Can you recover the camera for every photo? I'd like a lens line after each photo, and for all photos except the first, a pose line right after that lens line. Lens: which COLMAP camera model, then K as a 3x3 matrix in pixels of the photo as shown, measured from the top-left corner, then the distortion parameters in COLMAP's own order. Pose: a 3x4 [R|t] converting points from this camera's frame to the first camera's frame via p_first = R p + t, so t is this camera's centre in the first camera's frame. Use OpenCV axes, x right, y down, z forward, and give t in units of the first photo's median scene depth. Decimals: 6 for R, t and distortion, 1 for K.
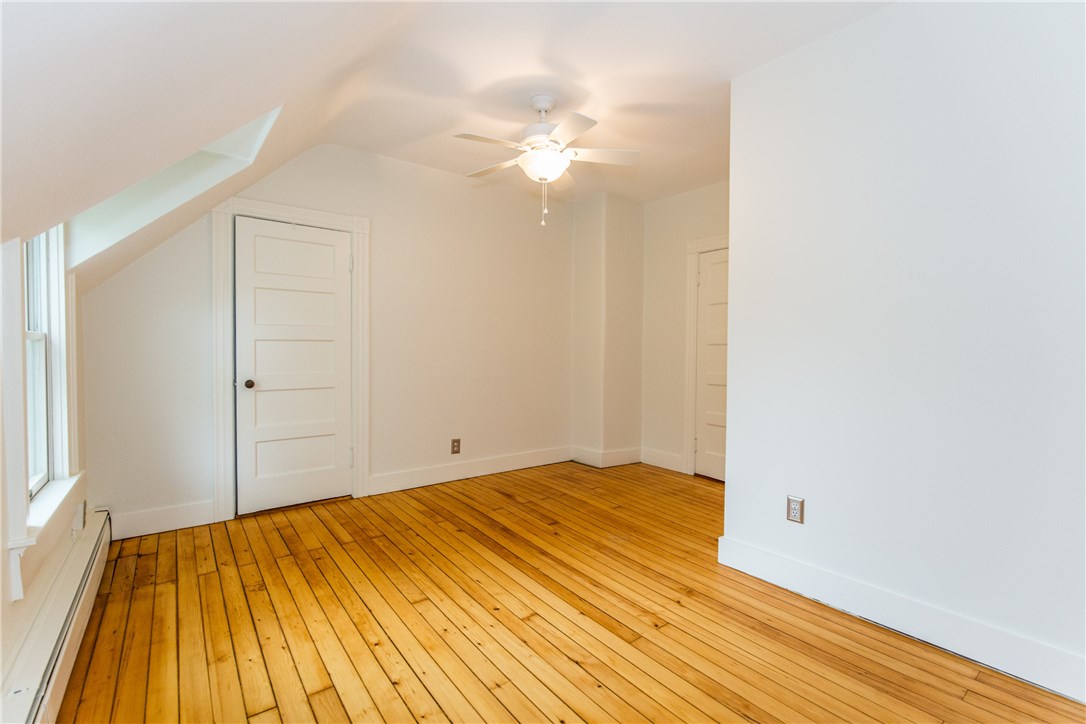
lens RADIAL K [[480.0, 0, 545.7], [0, 480.0, 355.2], [0, 0, 1]] dist [0.002849, 0.000247]
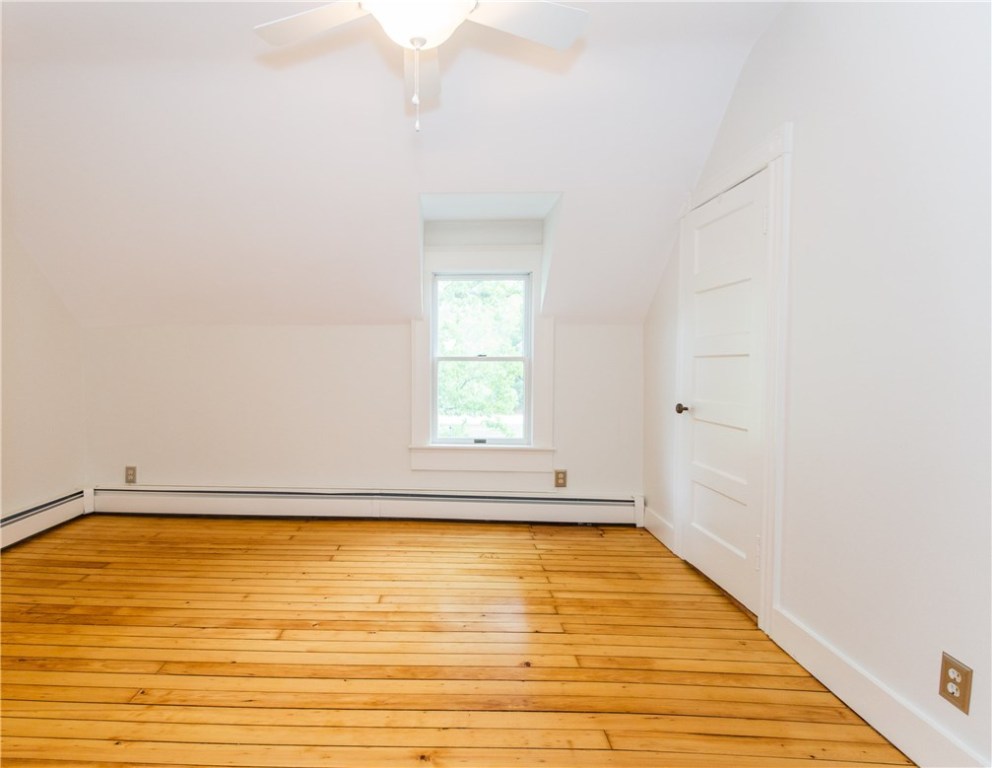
lens RADIAL K [[500.8, 0, 414.0], [0, 500.8, 386.4], [0, 0, 1]] dist [0.000781, 0.000322]
pose [[-0.646836, 0.029306, -0.762066, 0.409231], [-0.014768, 0.998593, 0.050937, -0.019418], [0.762486, 0.044202, -0.645493, 1.351768]]
